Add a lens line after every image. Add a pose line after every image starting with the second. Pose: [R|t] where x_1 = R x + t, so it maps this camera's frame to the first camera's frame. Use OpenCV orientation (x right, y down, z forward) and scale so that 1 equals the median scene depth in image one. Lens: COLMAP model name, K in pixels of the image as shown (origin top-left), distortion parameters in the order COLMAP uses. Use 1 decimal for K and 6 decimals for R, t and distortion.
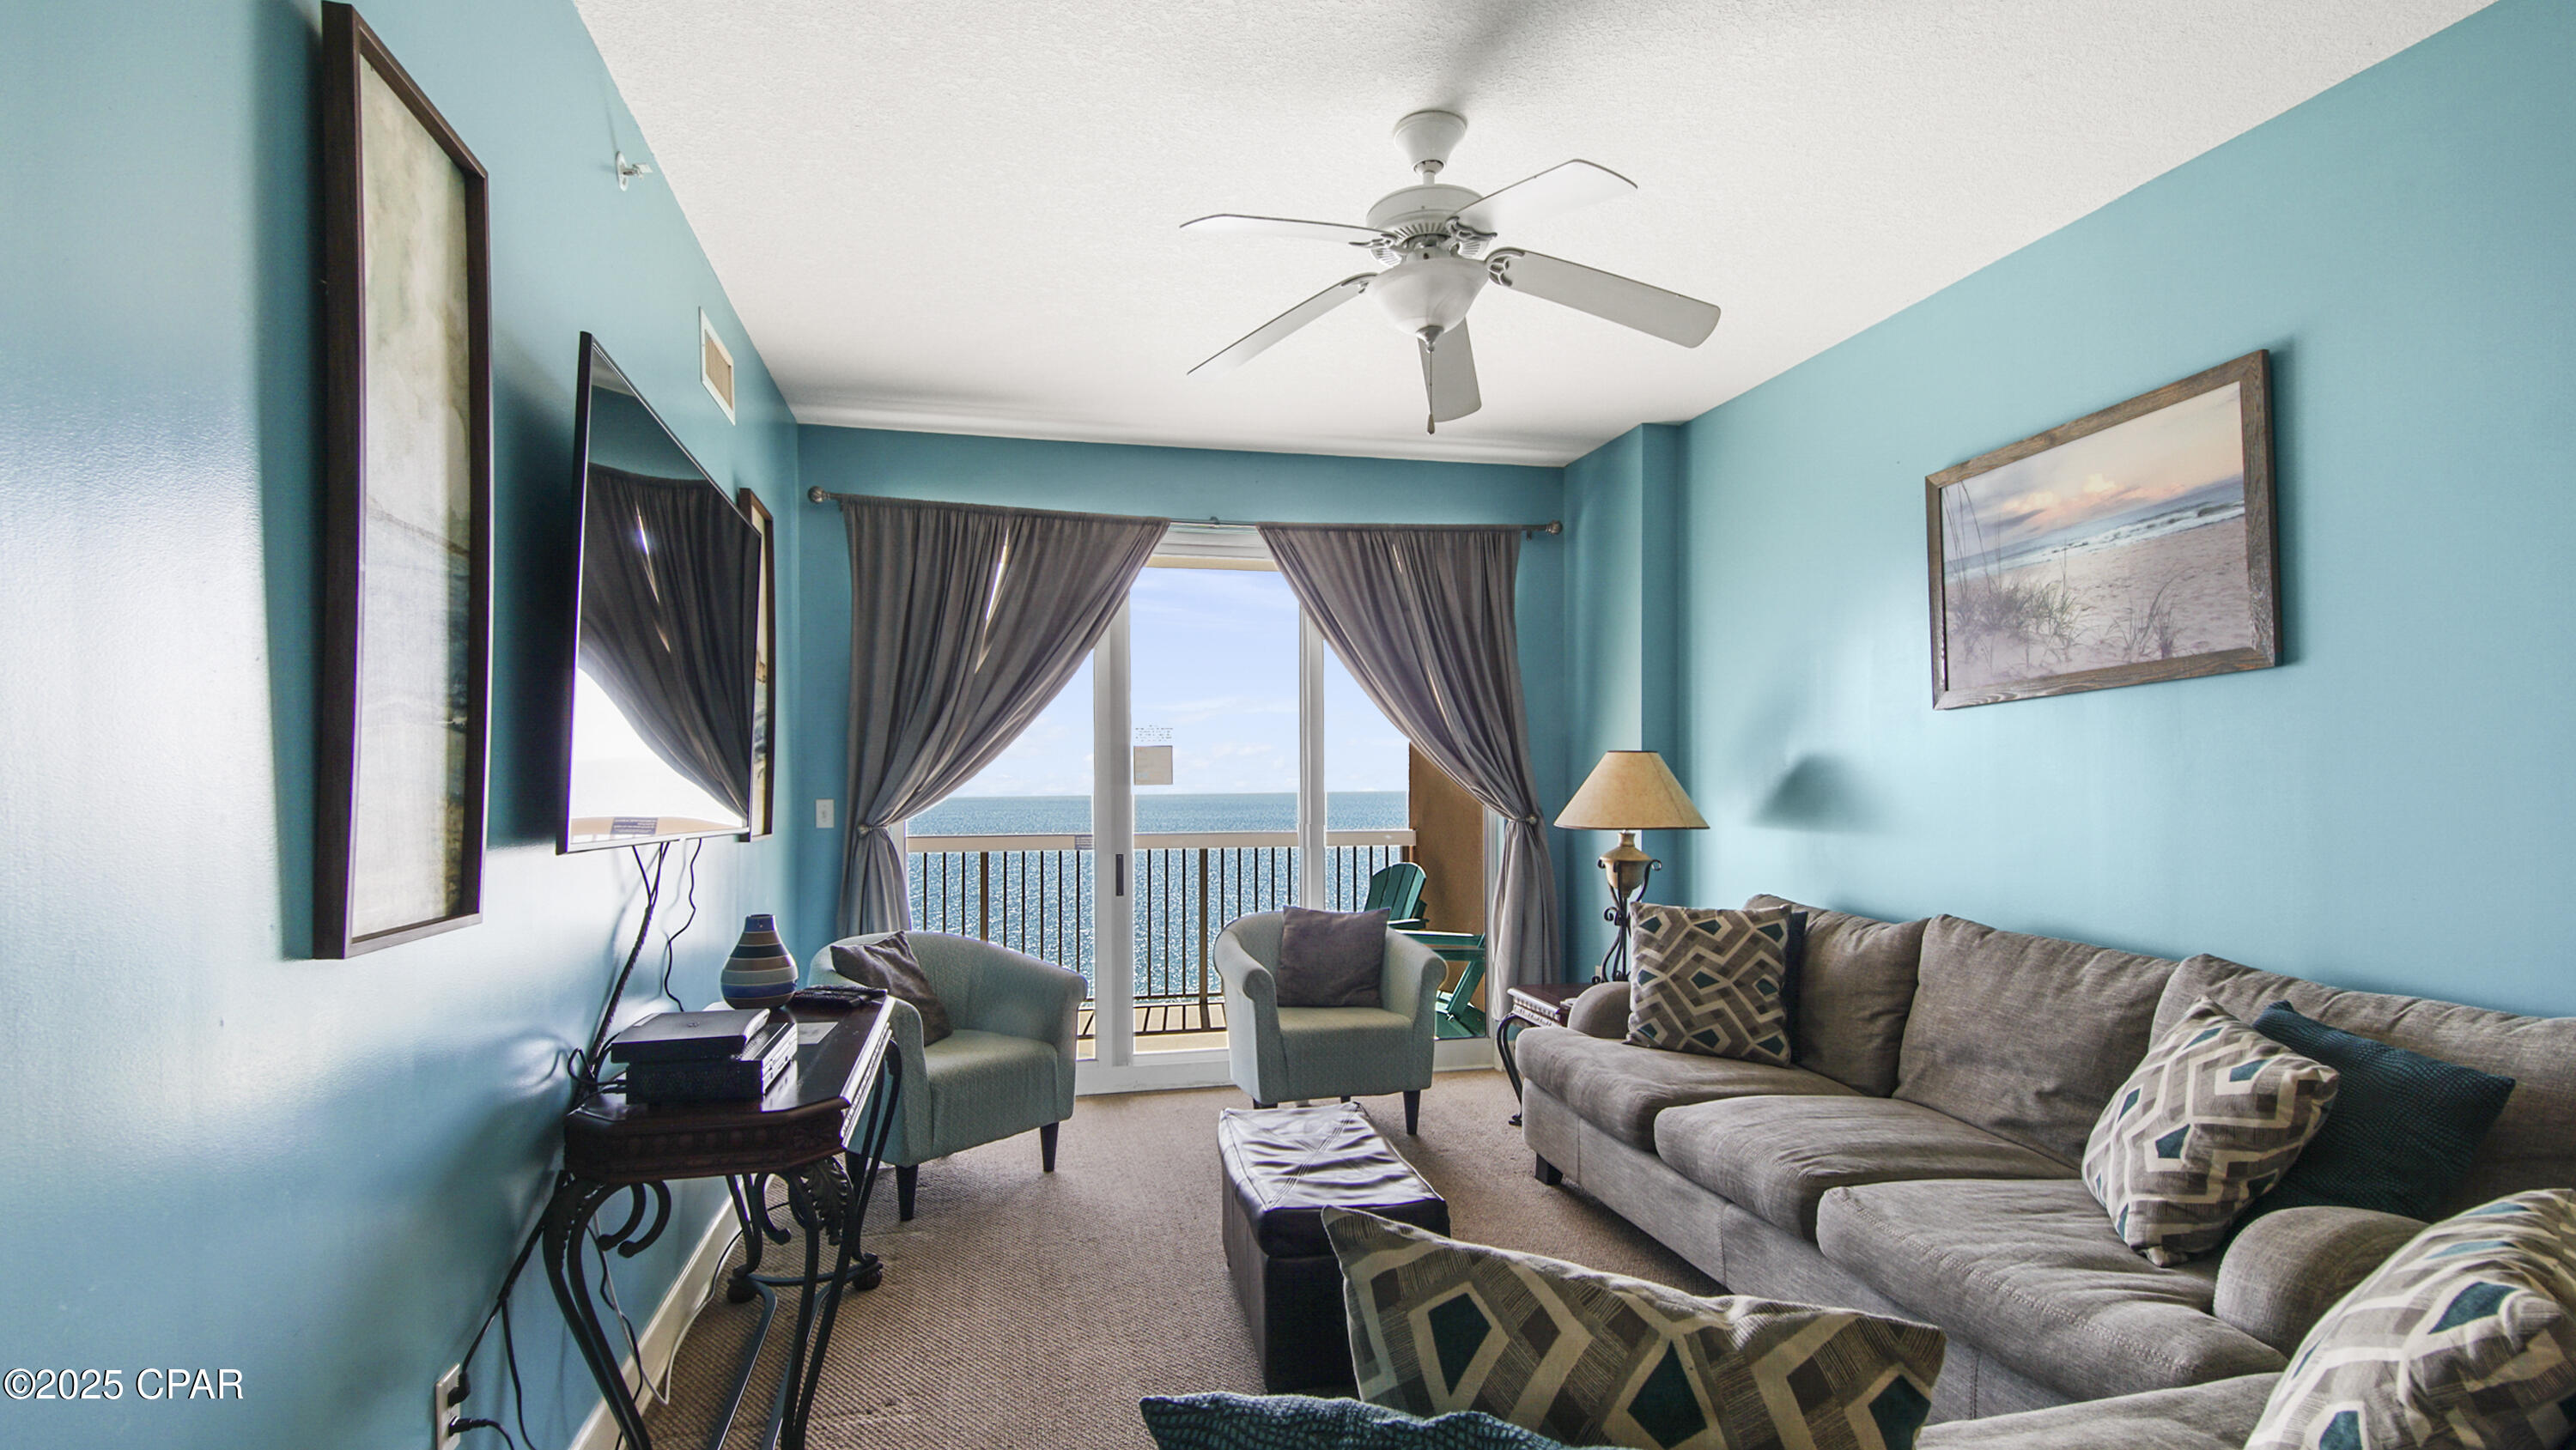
lens RADIAL K [[1181.7, 0, 1259.1], [0, 1181.7, 790.7], [0, 0, 1]] dist [0.044016, -0.026348]
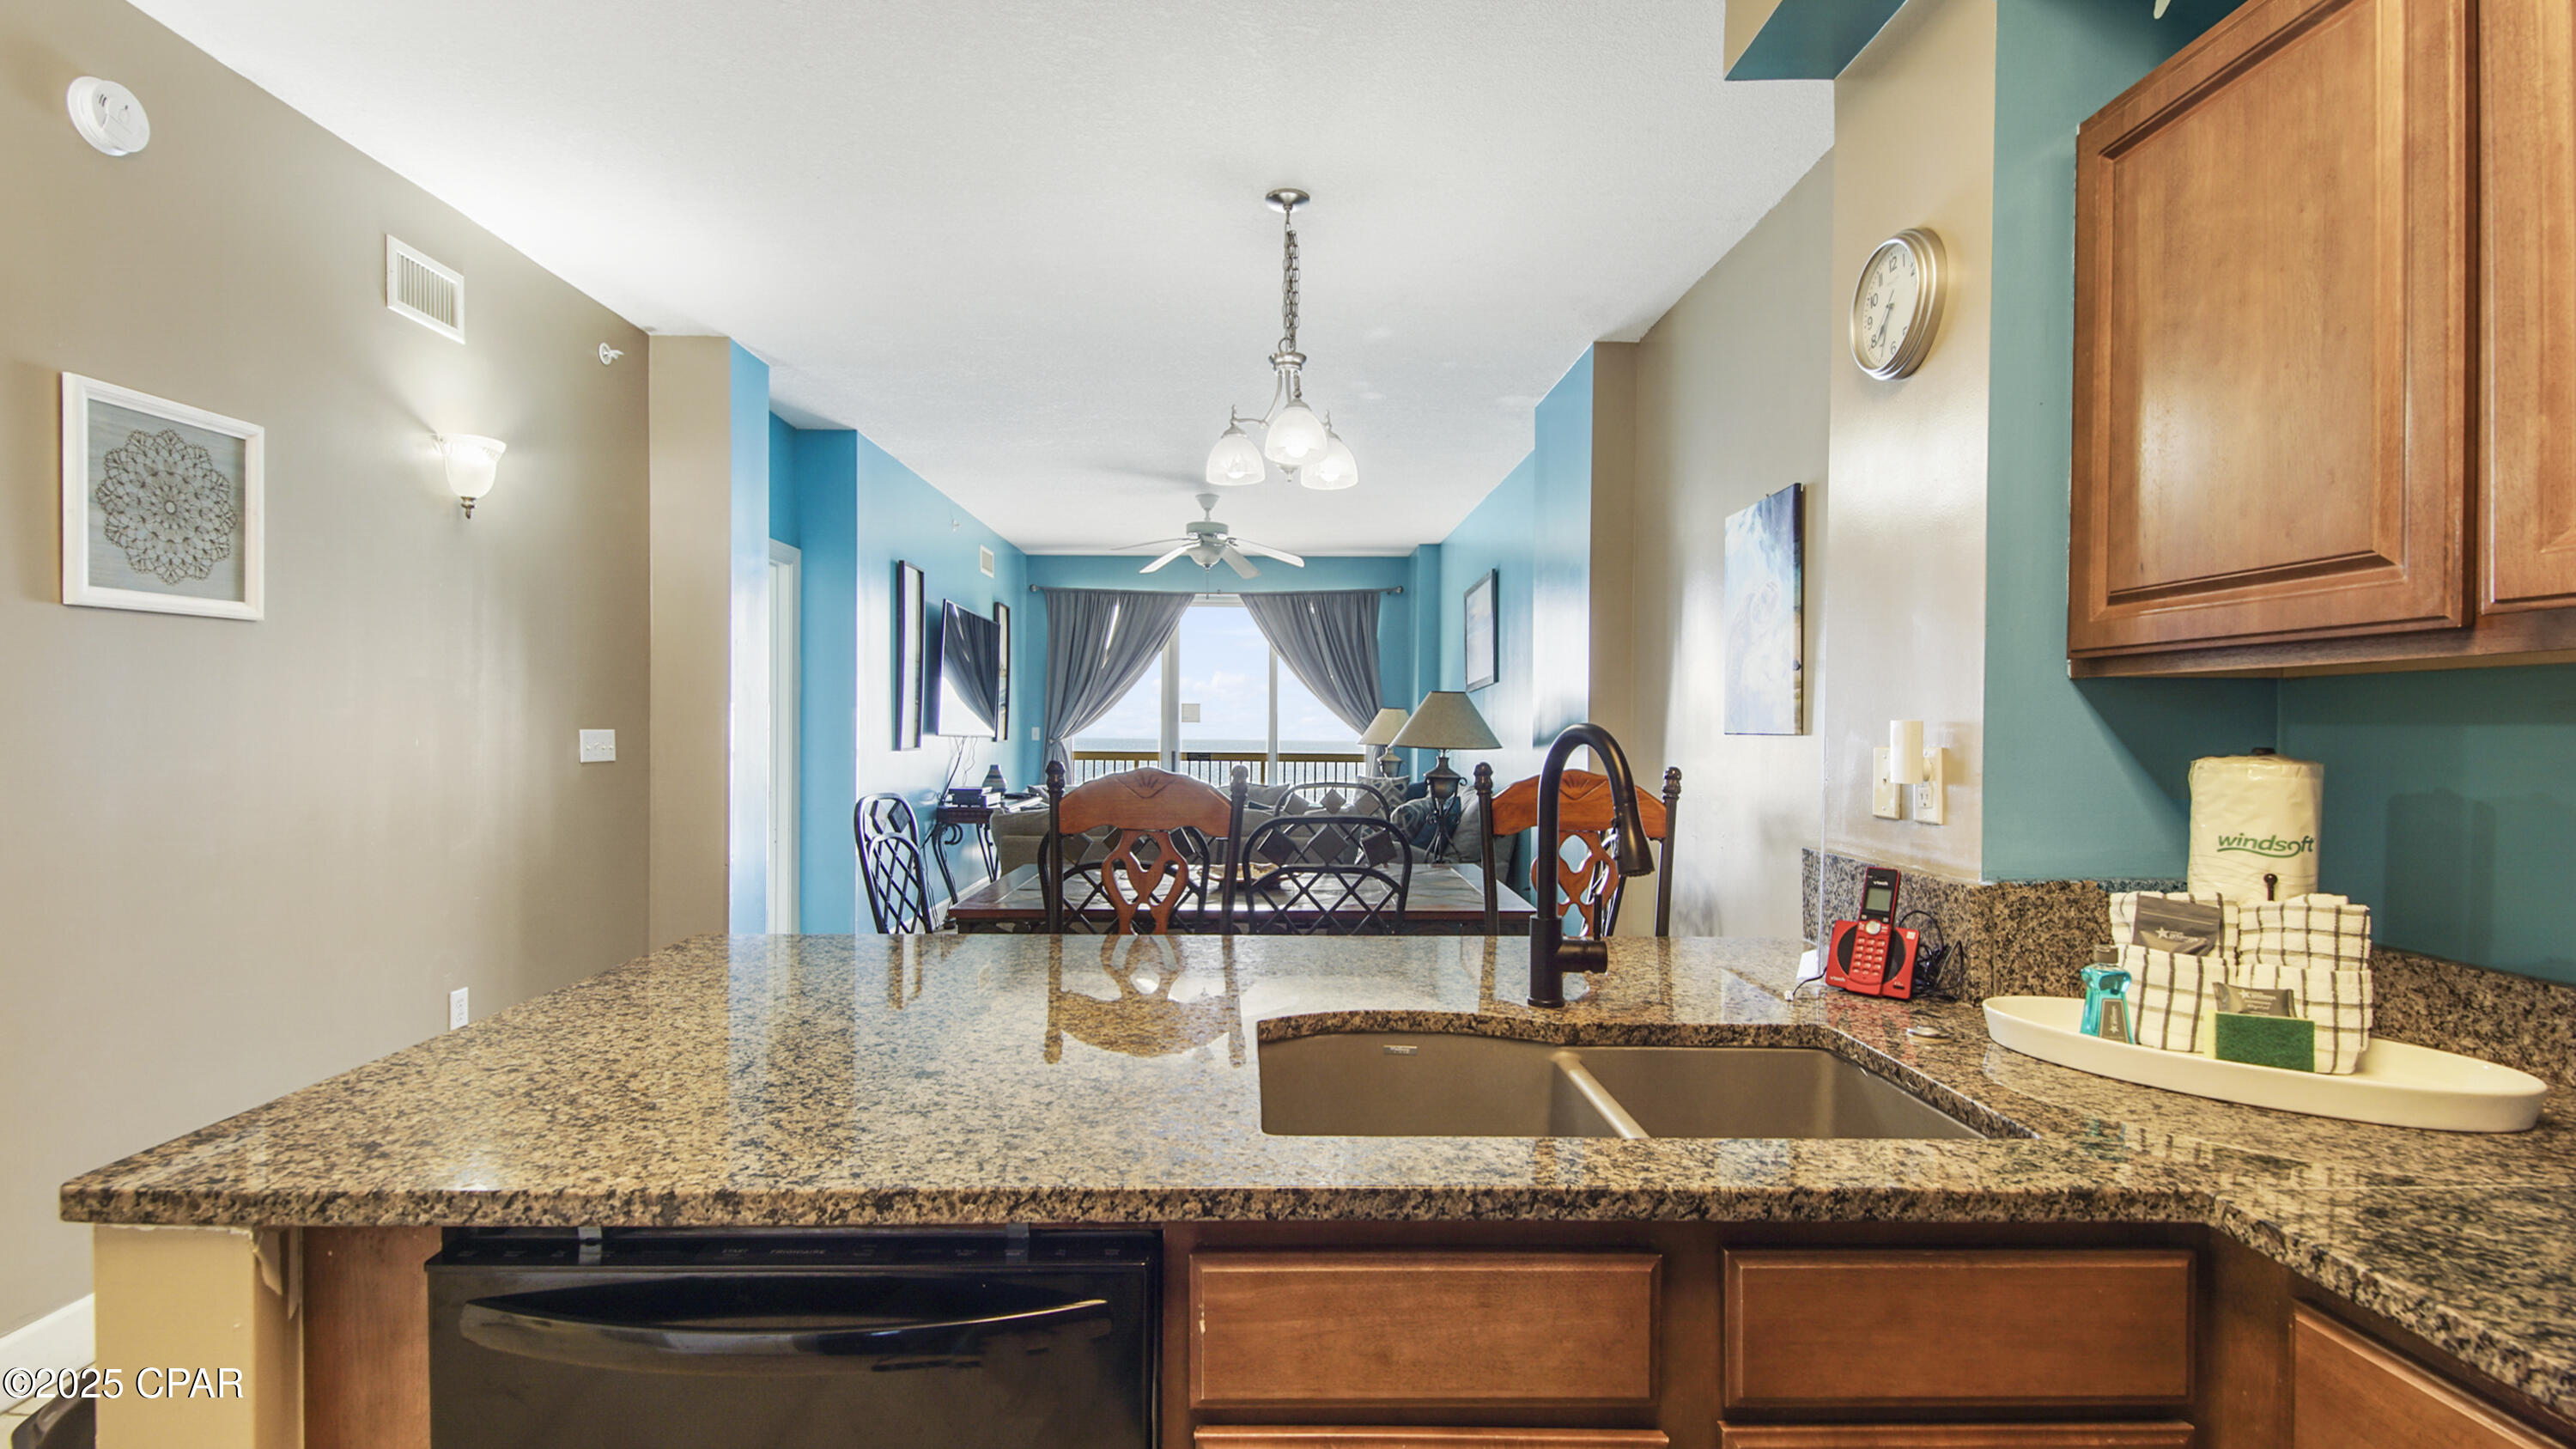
lens RADIAL K [[1152.9, 0, 1276.0], [0, 1152.9, 746.2], [0, 0, 1]] dist [0.023856, -0.009698]
pose [[0.977136, 0.014841, -0.212098, 0.666654], [-0.012125, 0.999827, 0.014104, 0.008963], [0.212270, -0.011210, 0.977147, -1.260313]]
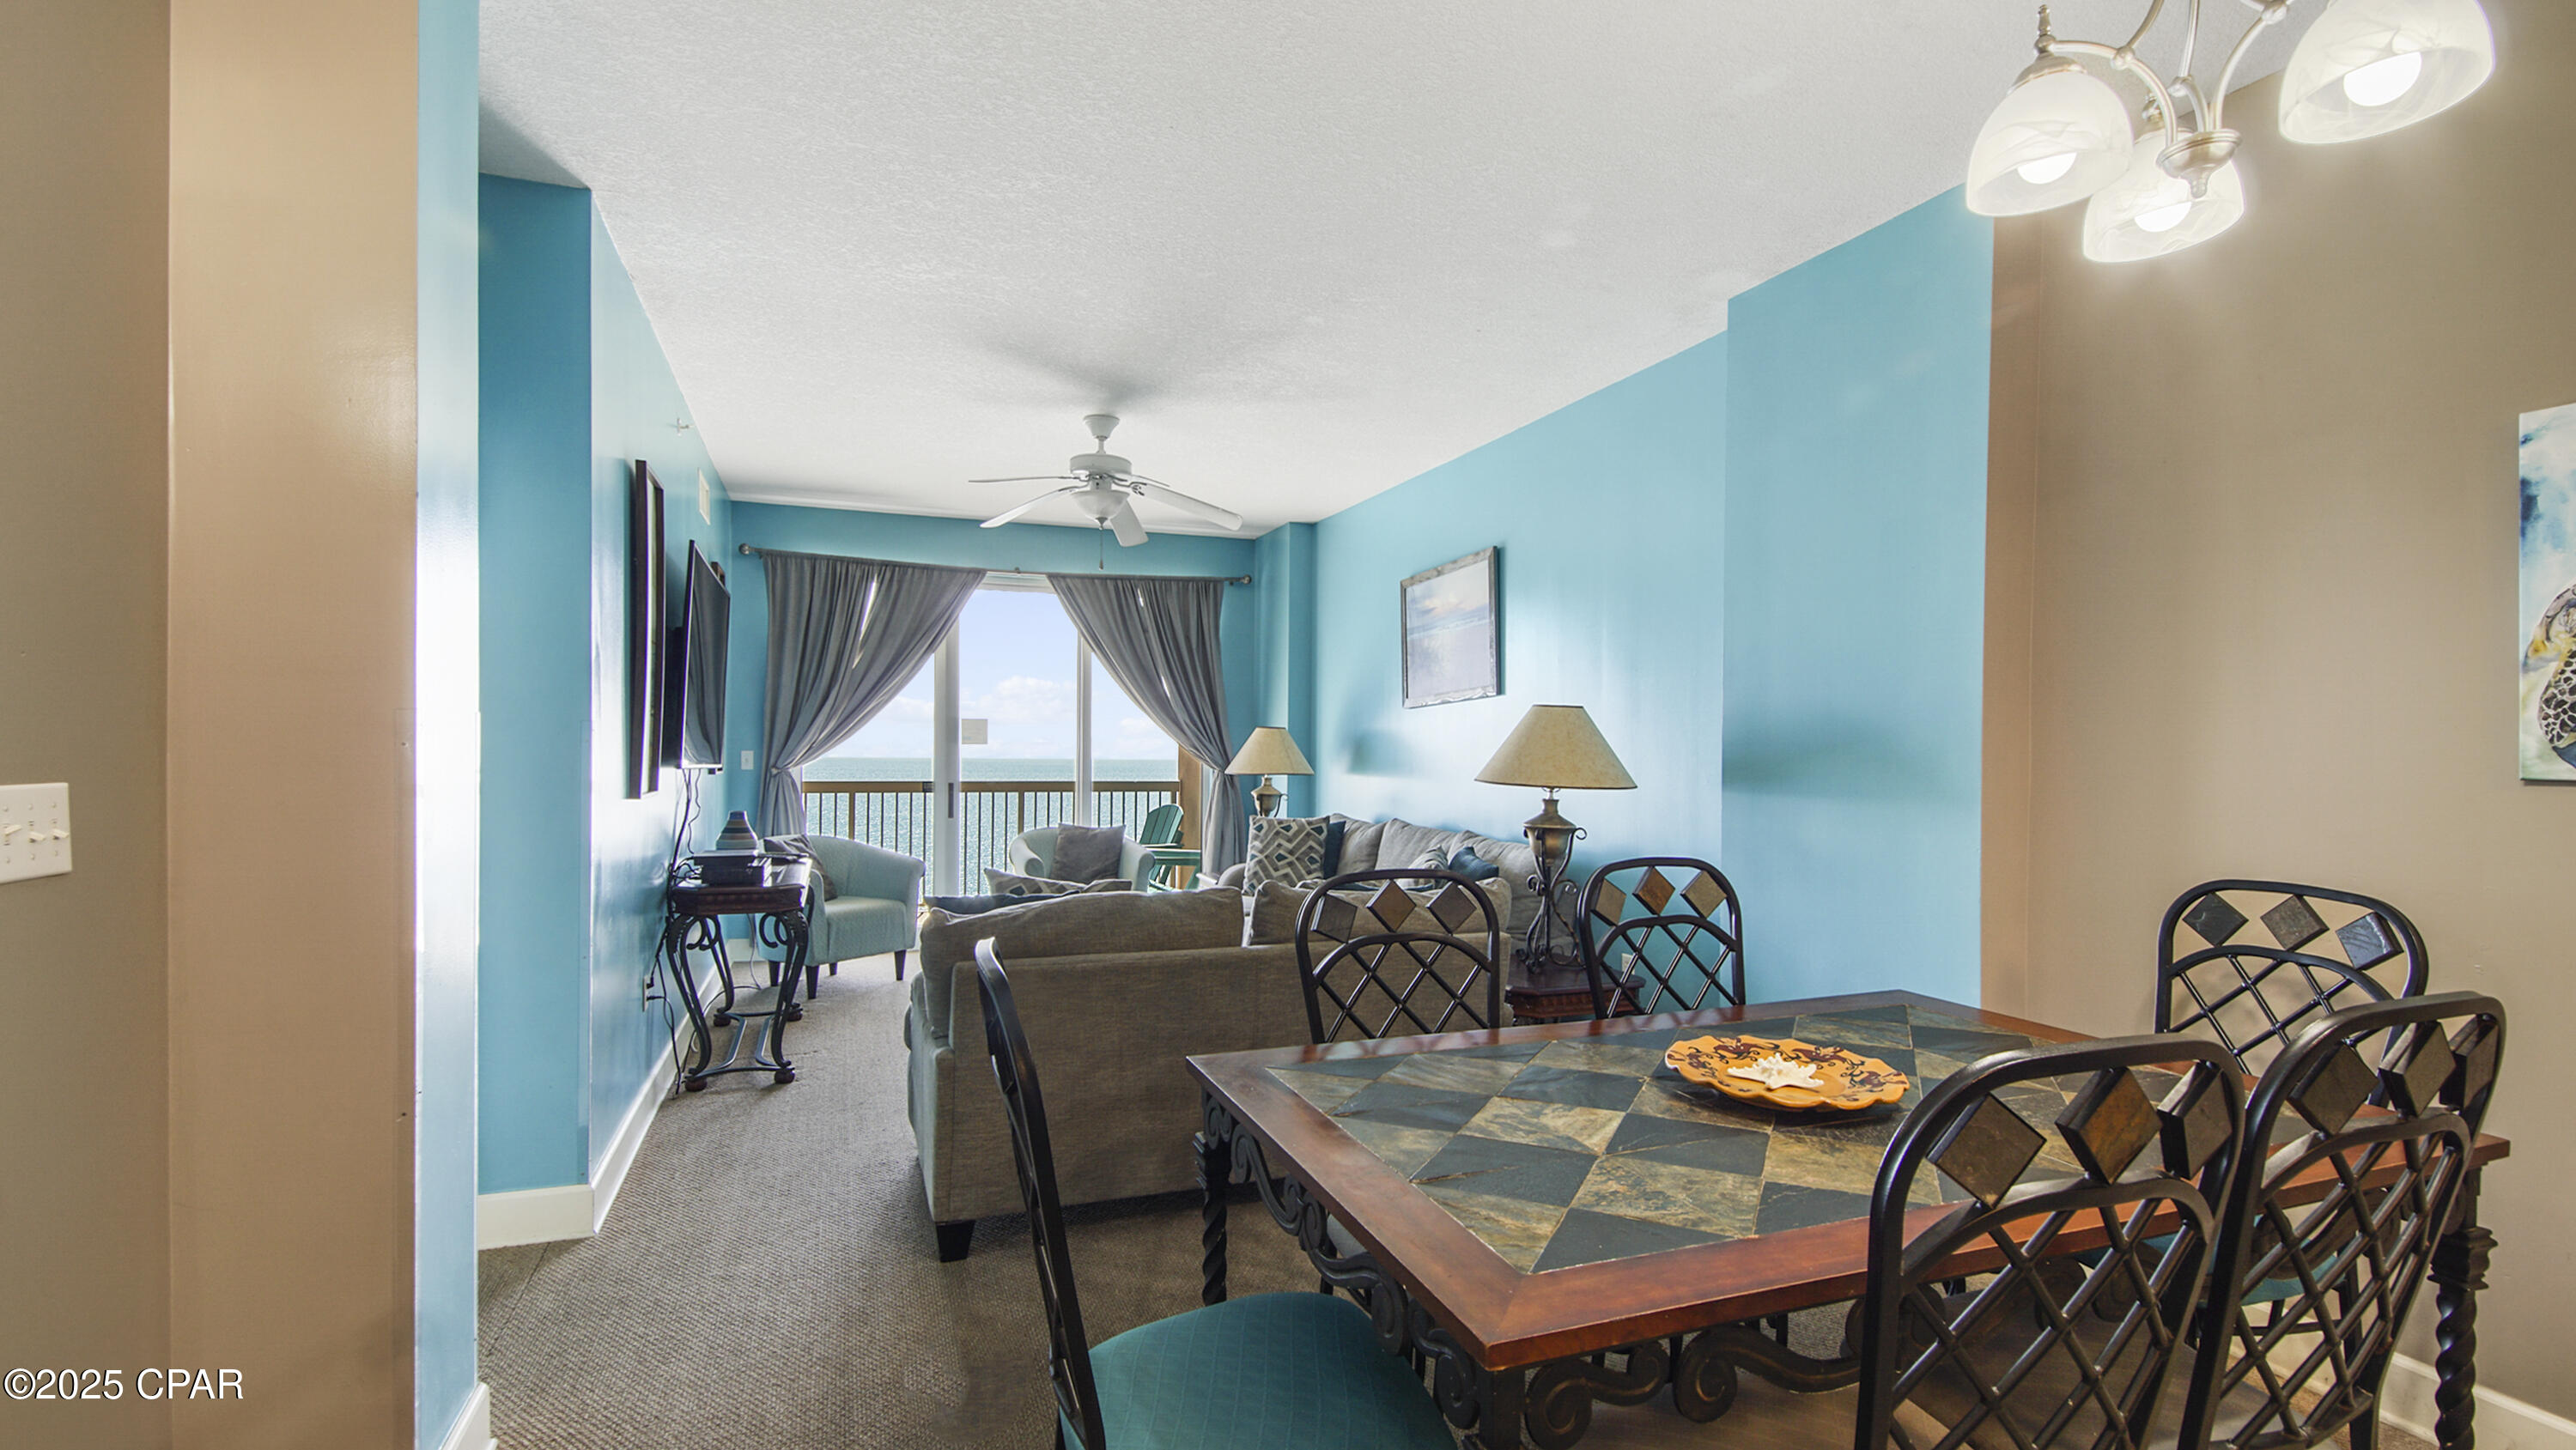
lens RADIAL K [[1152.7, 0, 1276.0], [0, 1152.7, 746.7], [0, 0, 1]] dist [0.023856, -0.009698]
pose [[0.990831, 0.012990, 0.134478, 0.131366], [-0.012339, 0.999908, -0.005671, 0.003246], [-0.134539, 0.003959, 0.990900, -0.709308]]
